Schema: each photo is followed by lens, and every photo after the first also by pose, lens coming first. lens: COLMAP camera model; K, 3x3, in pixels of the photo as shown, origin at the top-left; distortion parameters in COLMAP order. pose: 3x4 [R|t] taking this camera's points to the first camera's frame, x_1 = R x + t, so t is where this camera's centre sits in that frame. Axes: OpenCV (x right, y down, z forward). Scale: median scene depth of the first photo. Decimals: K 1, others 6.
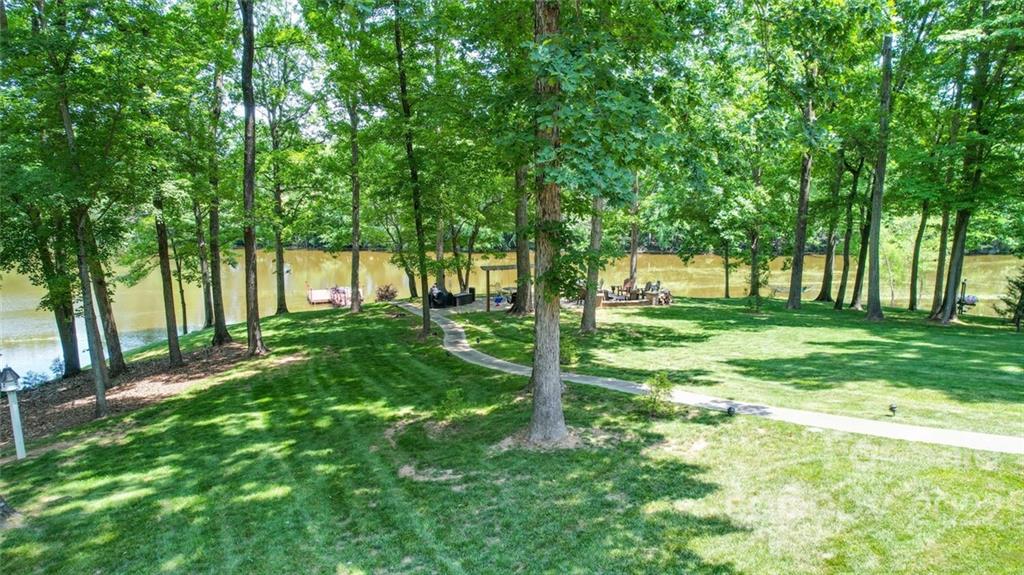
lens RADIAL K [[609.1, 0, 512.0], [0, 609.1, 287.5], [0, 0, 1]] dist [-0.004305, -0.000791]
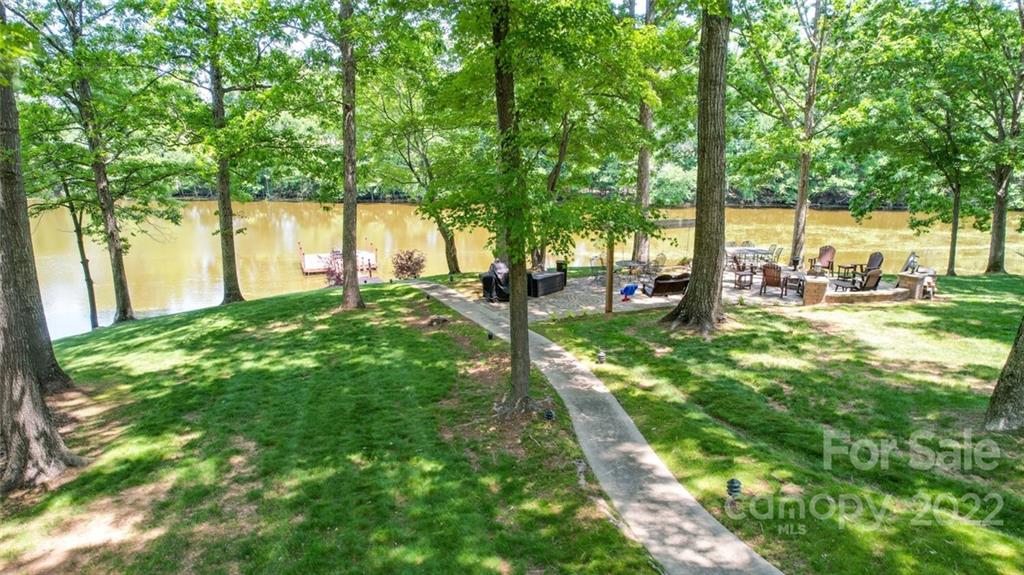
lens RADIAL K [[548.6, 0, 512.0], [0, 548.6, 287.5], [0, 0, 1]] dist [-0.030419, 0.000106]
pose [[0.999841, 0.005131, -0.017054, -0.099378], [-0.003684, 0.996473, 0.083832, -0.017028], [0.017424, -0.083756, 0.996334, 0.482164]]
